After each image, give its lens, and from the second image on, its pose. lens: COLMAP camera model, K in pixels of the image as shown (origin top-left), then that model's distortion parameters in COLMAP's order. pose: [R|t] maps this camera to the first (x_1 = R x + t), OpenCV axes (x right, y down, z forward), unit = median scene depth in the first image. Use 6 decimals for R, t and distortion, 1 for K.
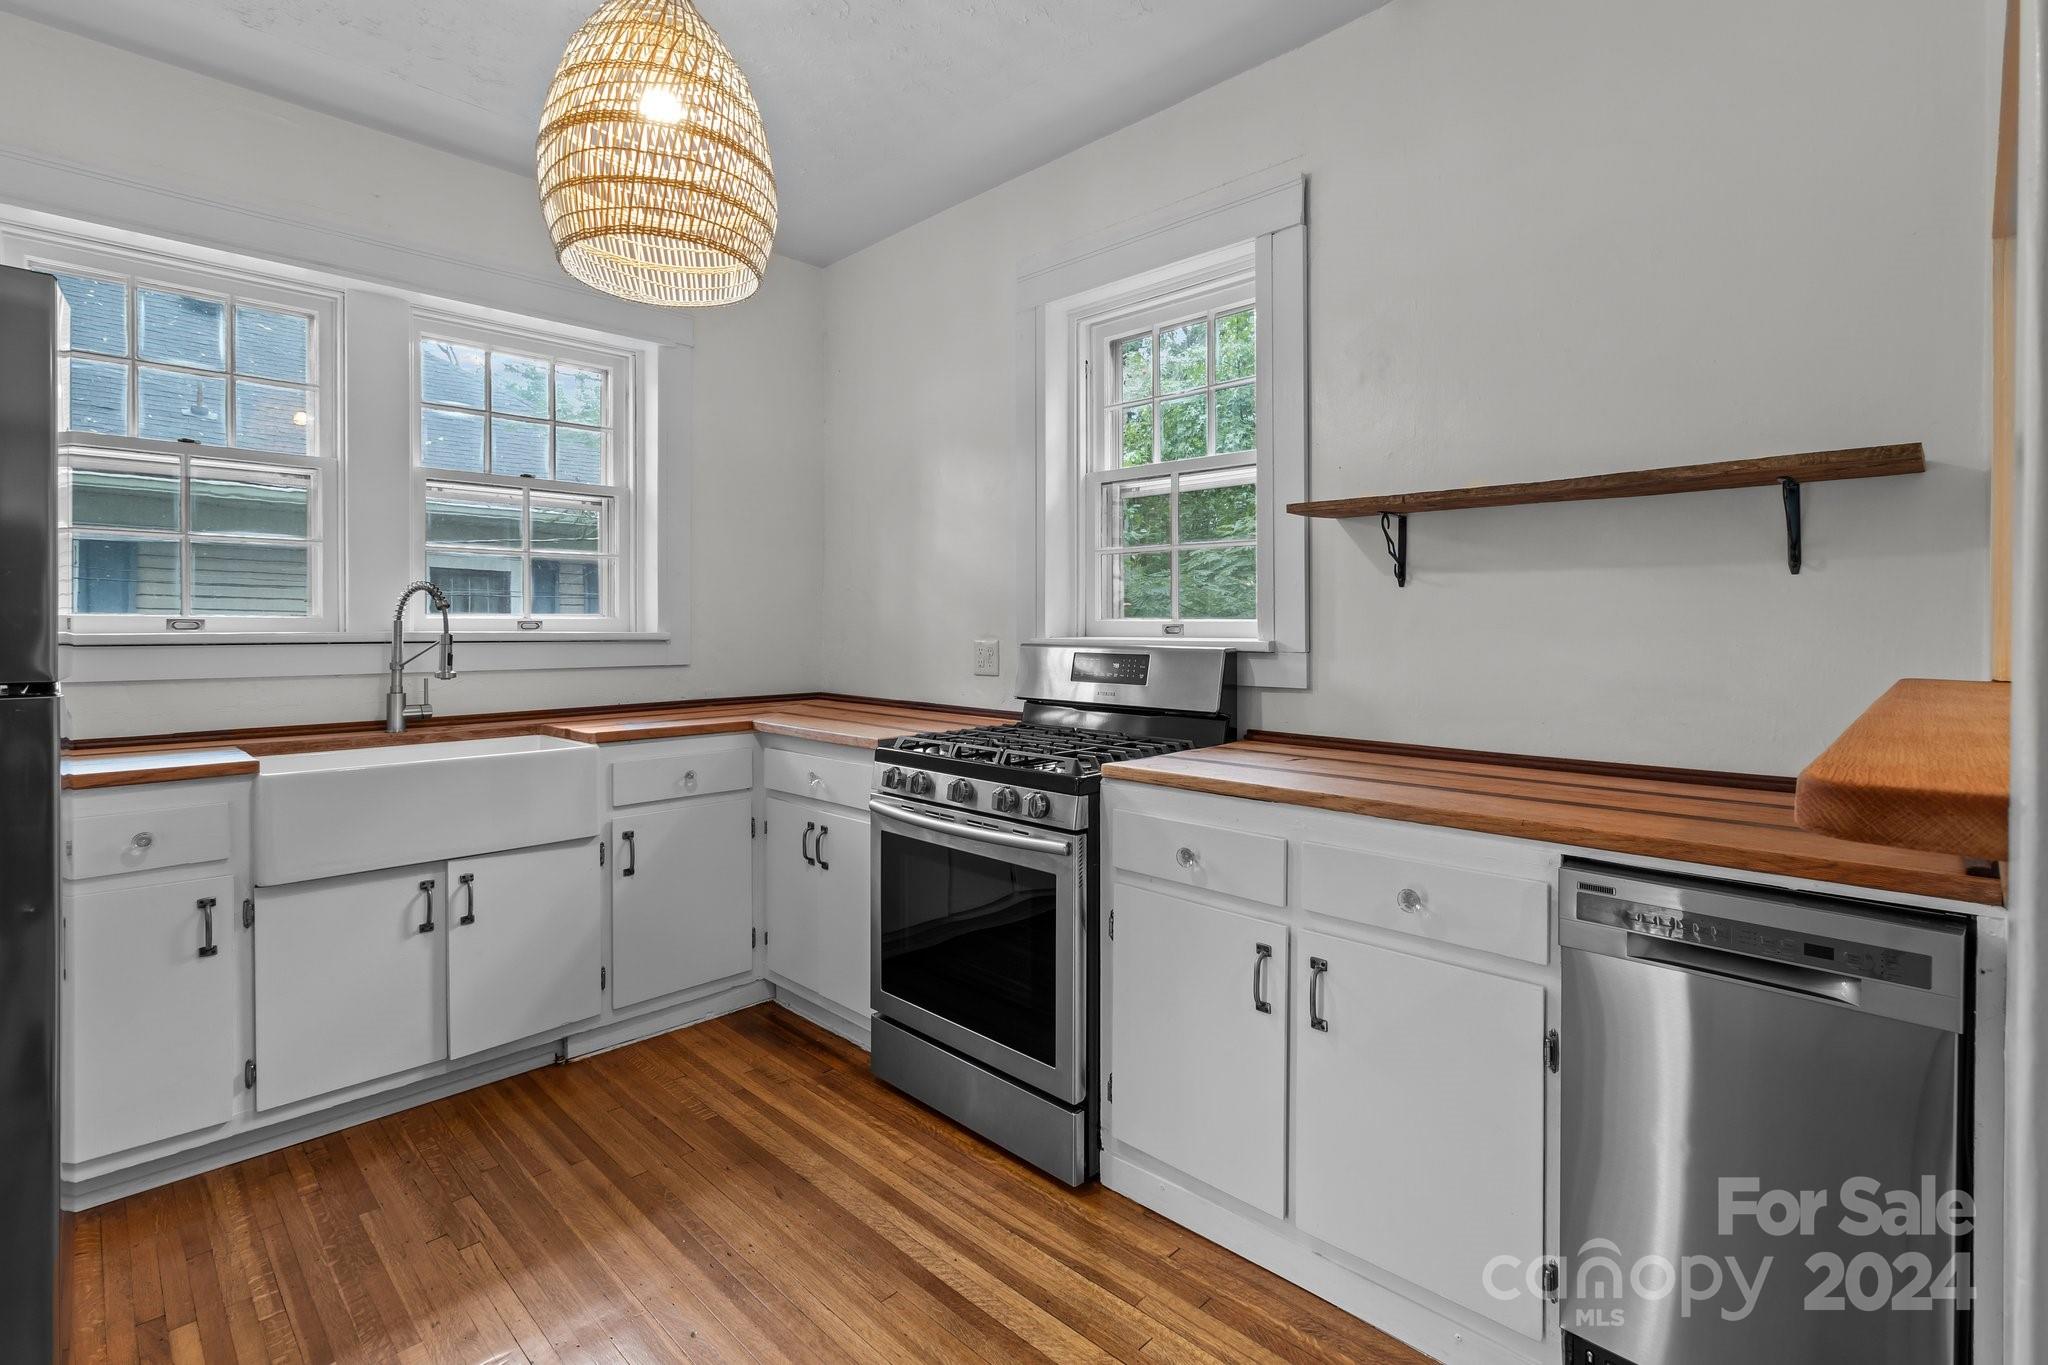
lens RADIAL K [[948.4, 0, 1056.1], [0, 948.4, 628.0], [0, 0, 1]] dist [-0.001417, 0.000369]
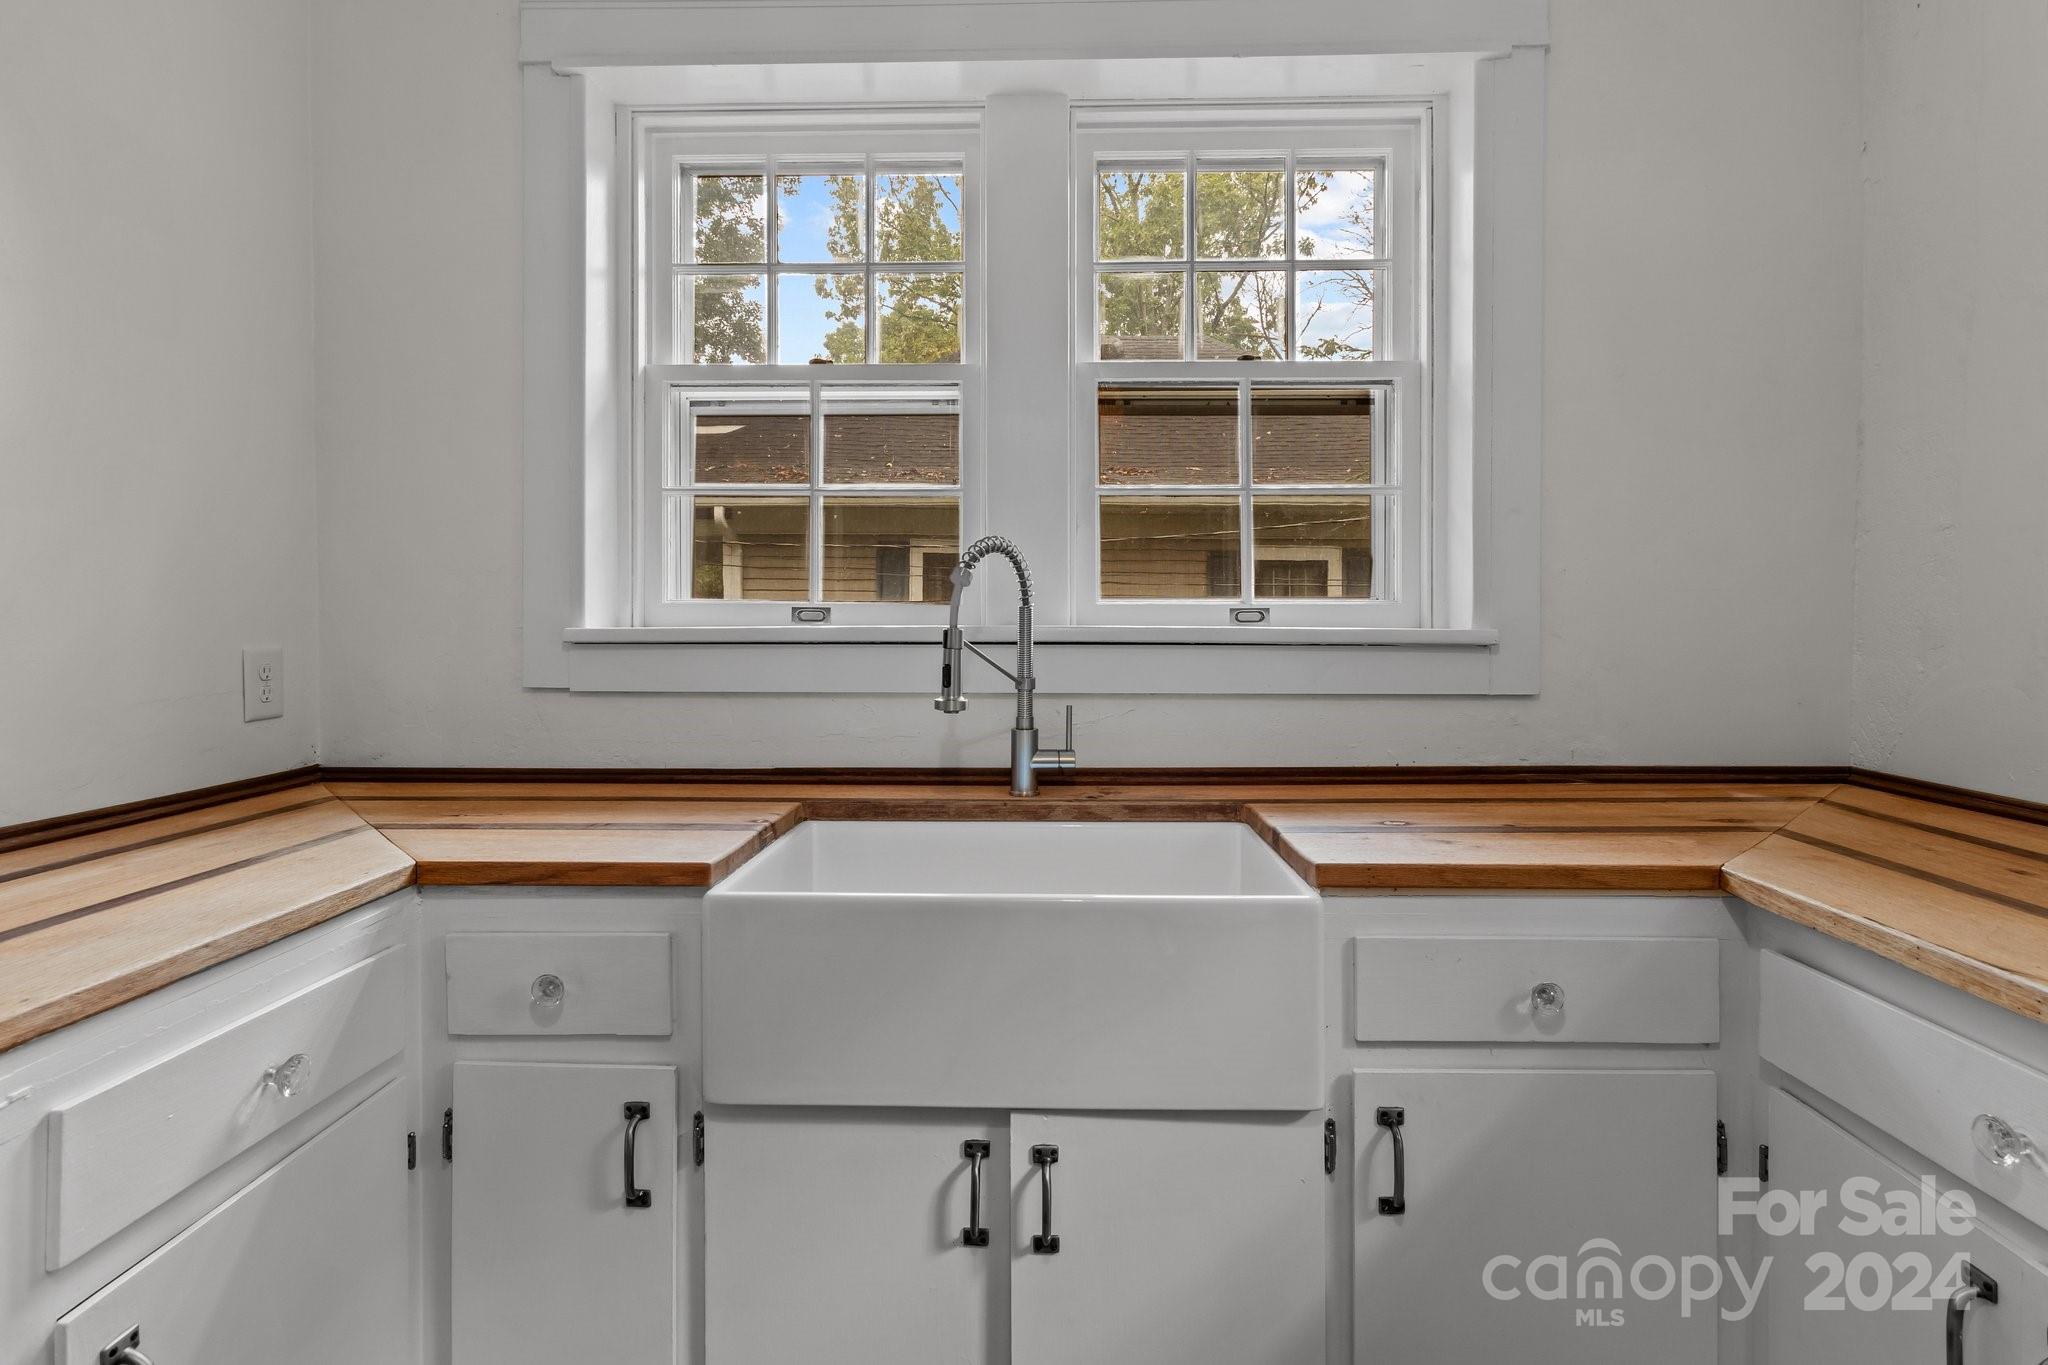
lens RADIAL K [[948.4, 0, 1040.6], [0, 948.4, 629.7], [0, 0, 1]] dist [-0.001417, 0.000369]
pose [[0.671078, 0.007396, -0.741349, -0.271498], [-0.002998, 0.999969, 0.007263, 0.002462], [0.741380, -0.002652, 0.671080, 0.666569]]
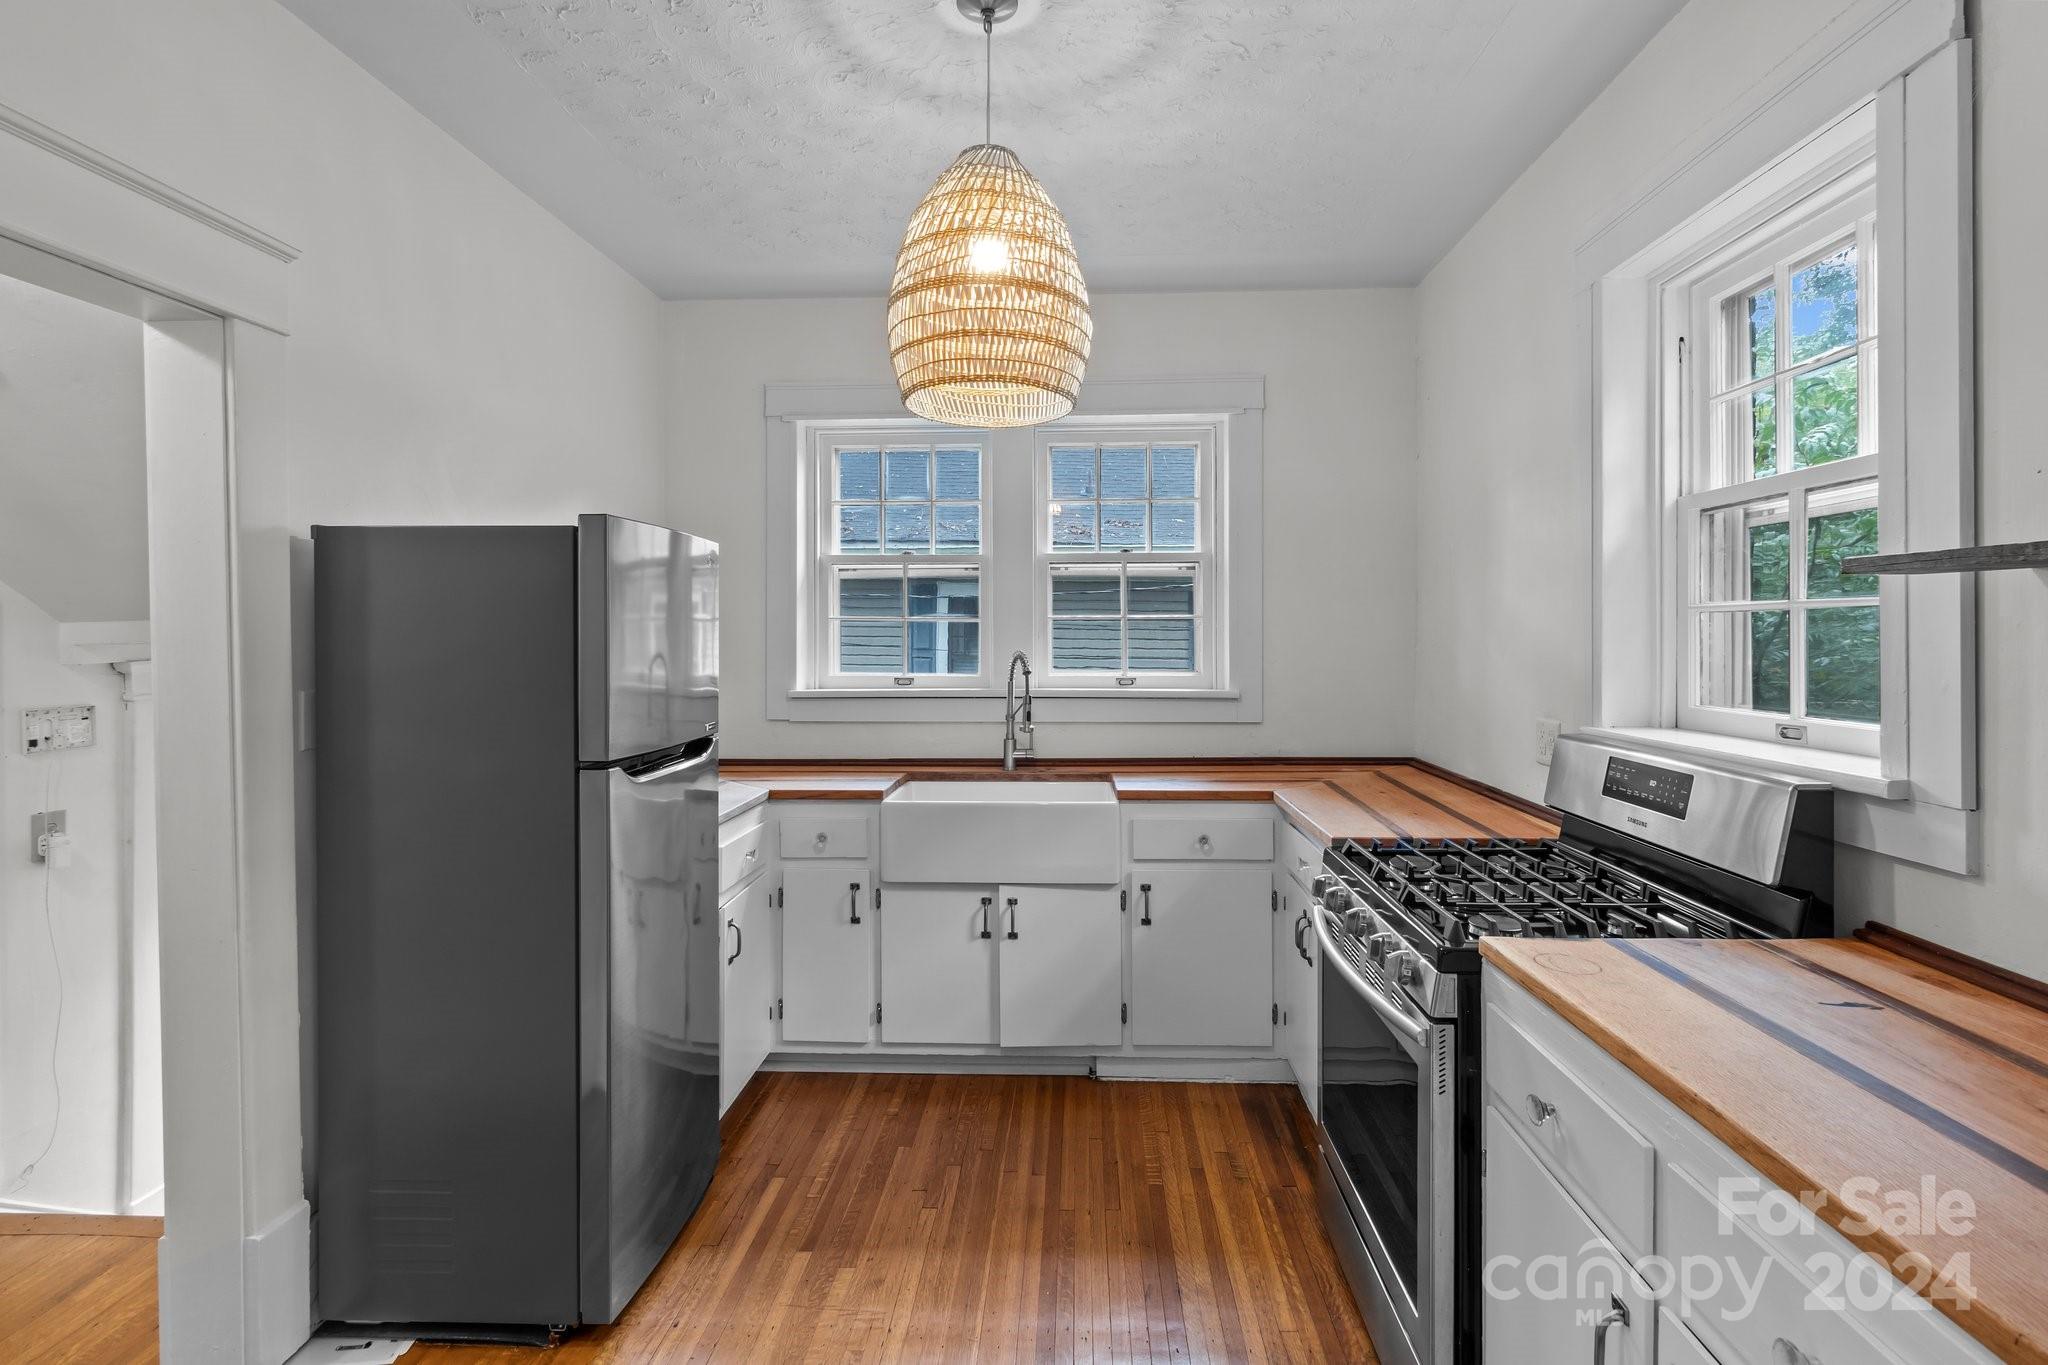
lens RADIAL K [[948.4, 0, 1047.5], [0, 948.4, 639.1], [0, 0, 1]] dist [-0.001417, 0.000369]
pose [[0.660200, 0.000458, -0.751090, 0.314781], [0.000761, 0.999999, 0.001279, -0.072698], [0.751090, -0.001416, 0.660199, 0.222805]]
